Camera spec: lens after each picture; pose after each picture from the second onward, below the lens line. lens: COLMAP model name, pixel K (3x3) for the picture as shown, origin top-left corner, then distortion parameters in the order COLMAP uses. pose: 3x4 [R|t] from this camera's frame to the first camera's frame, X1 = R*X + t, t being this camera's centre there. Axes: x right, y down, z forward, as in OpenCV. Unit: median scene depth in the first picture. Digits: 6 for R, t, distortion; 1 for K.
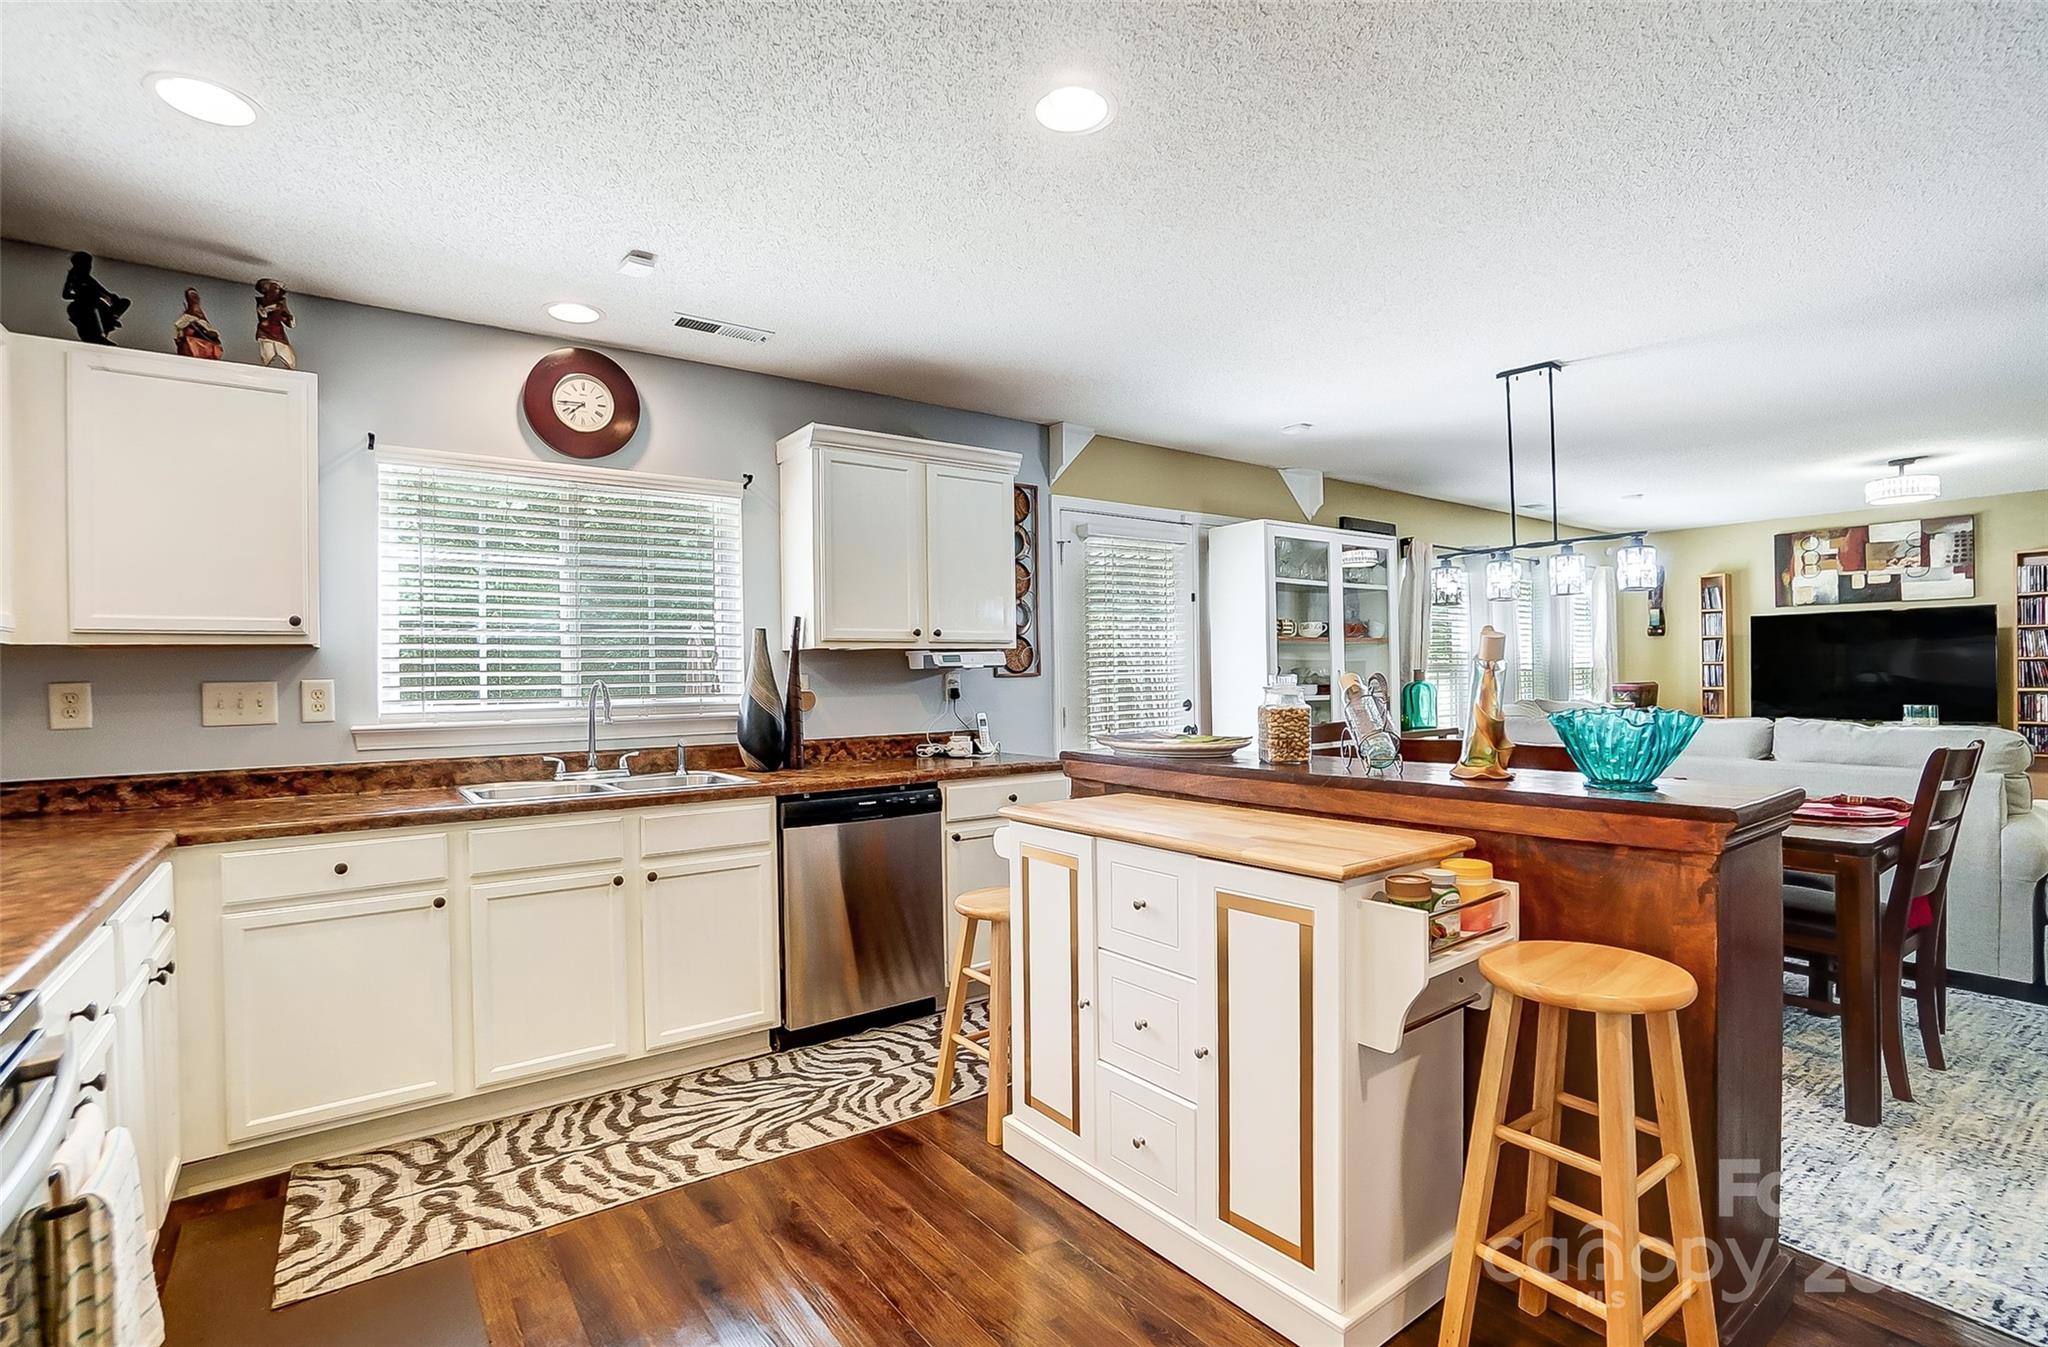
lens RADIAL K [[959.8, 0, 1024.0], [0, 959.8, 673.5], [0, 0, 1]] dist [-0.065725, 0.024275]
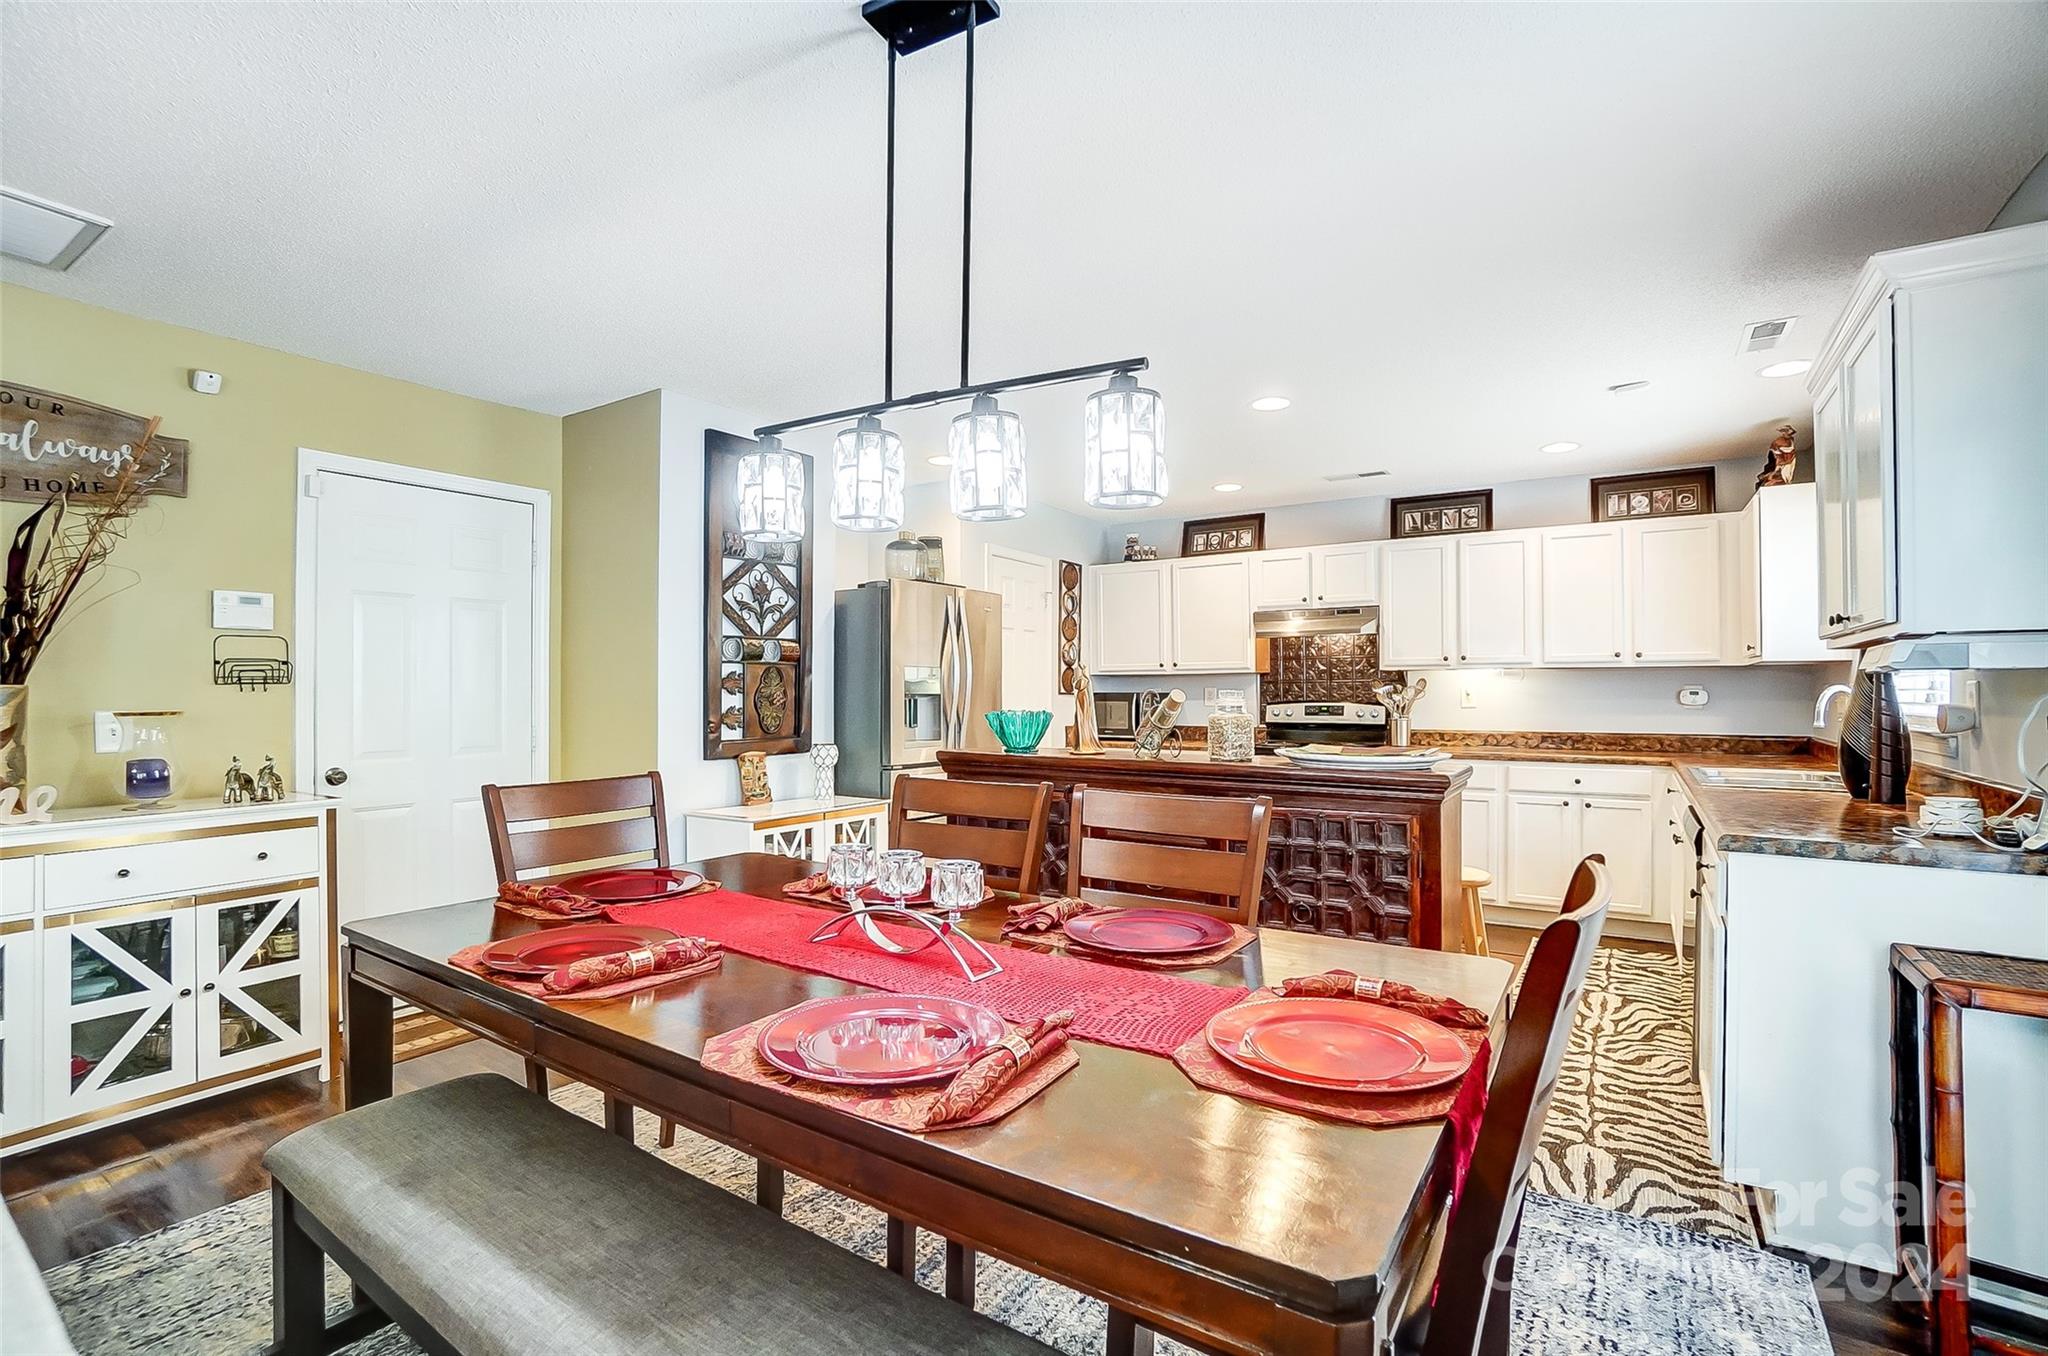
lens RADIAL K [[930.2, 0, 1024.0], [0, 930.2, 678.0], [0, 0, 1]] dist [-0.031278, 0.000038]
pose [[-0.942112, 0.010137, -0.335144, 0.690348], [0.013005, 0.999895, -0.006314, -0.007824], [0.335045, -0.010307, -0.942146, 1.519653]]
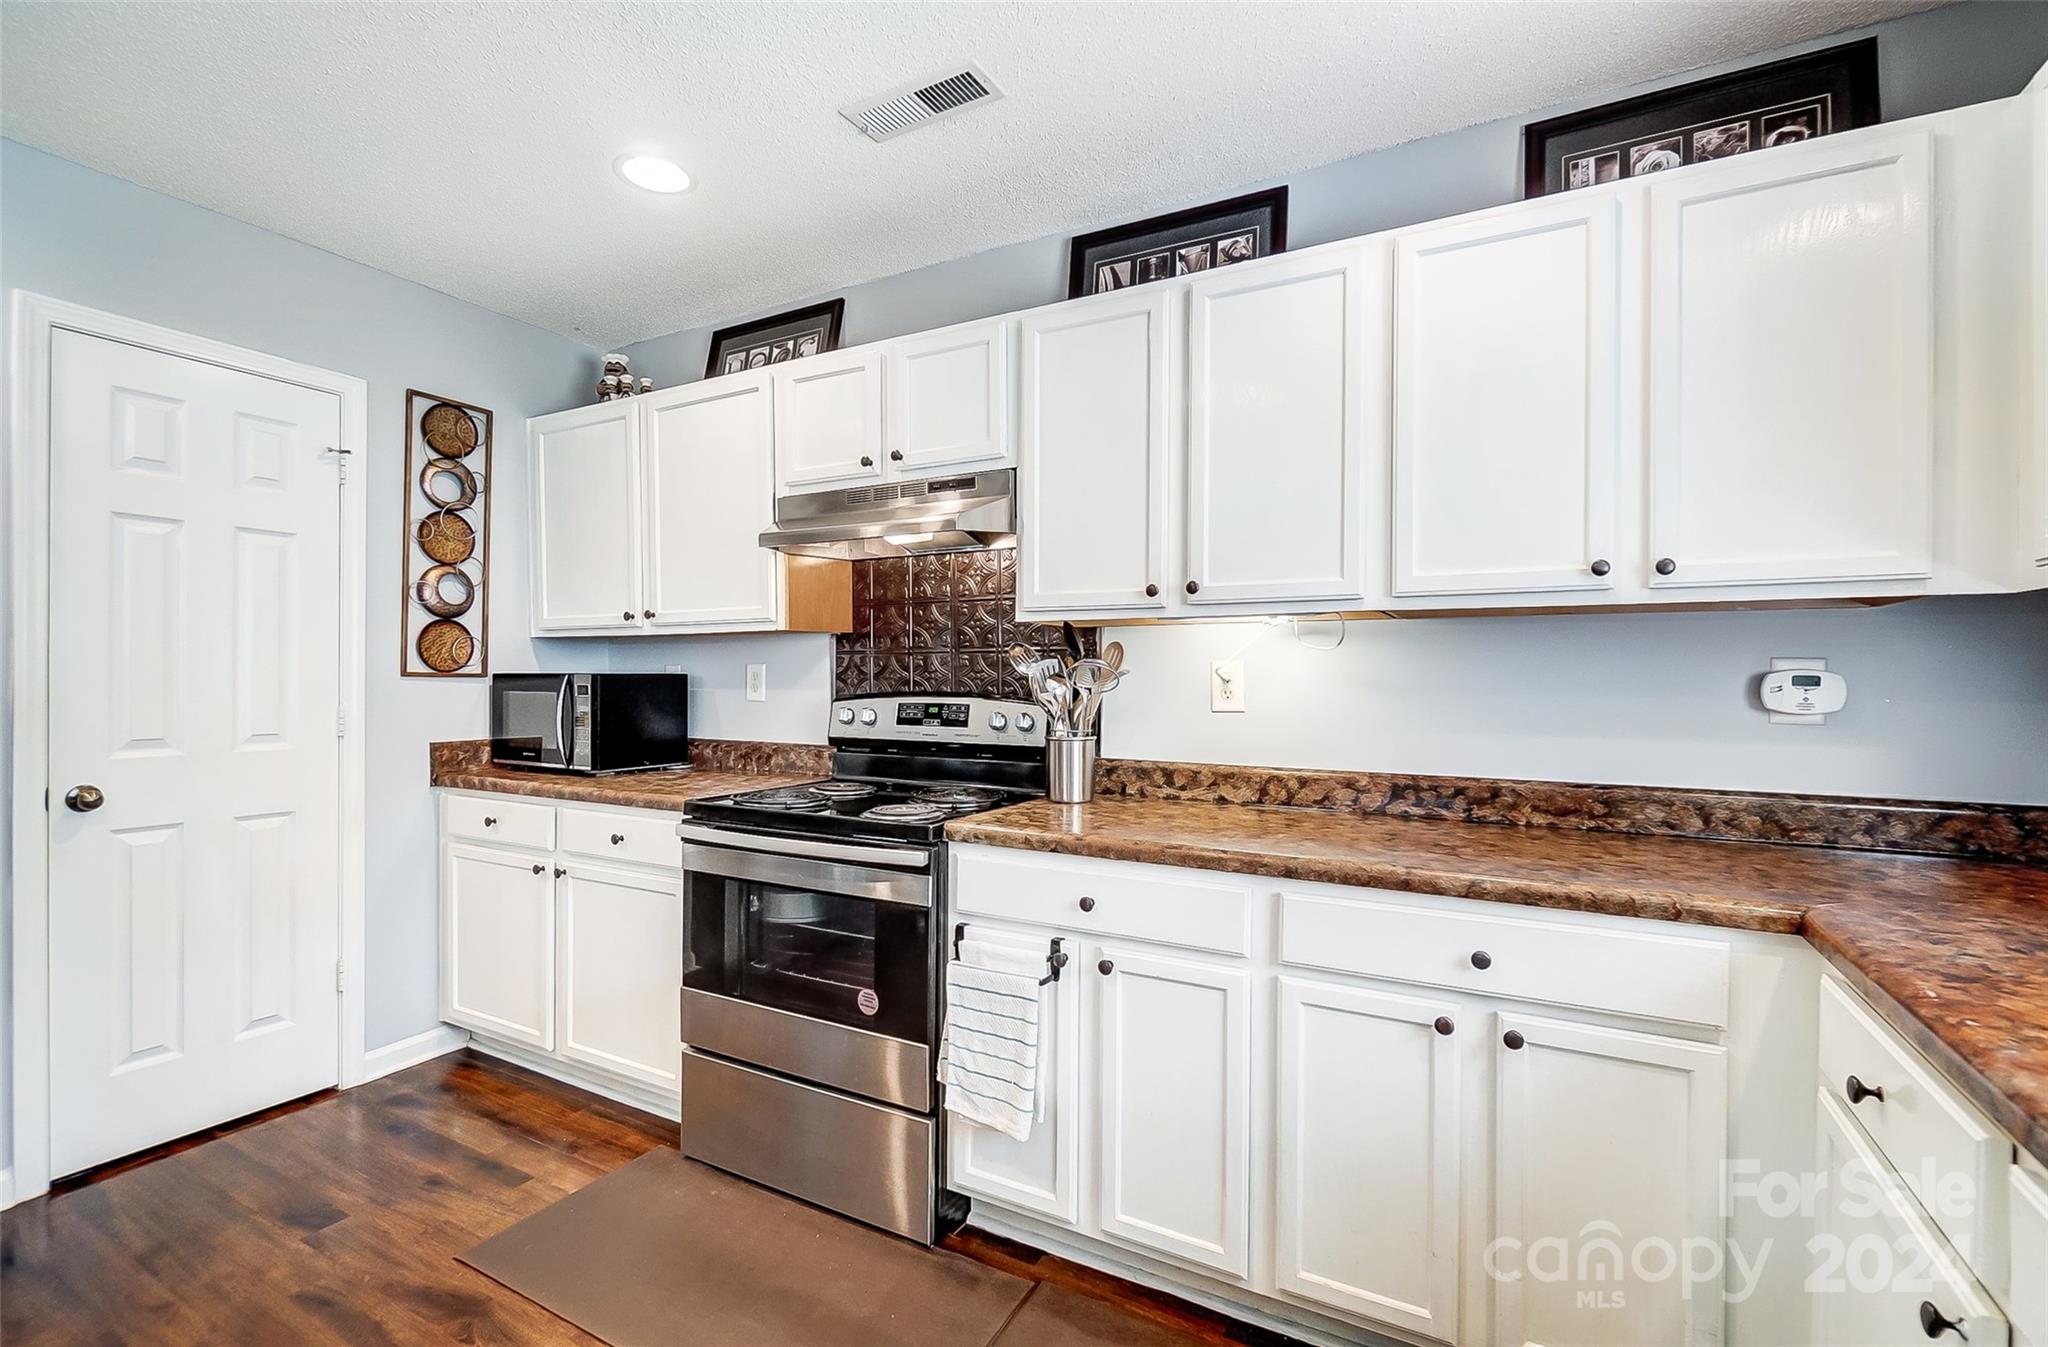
lens RADIAL K [[923.2, 0, 999.9], [0, 923.2, 674.9], [0, 0, 1]] dist [0.006694, -0.007595]
pose [[-0.918504, 0.013832, -0.395171, -0.137585], [0.009469, 0.999871, 0.012988, 0.006035], [0.395299, 0.008187, -0.918516, 0.837034]]
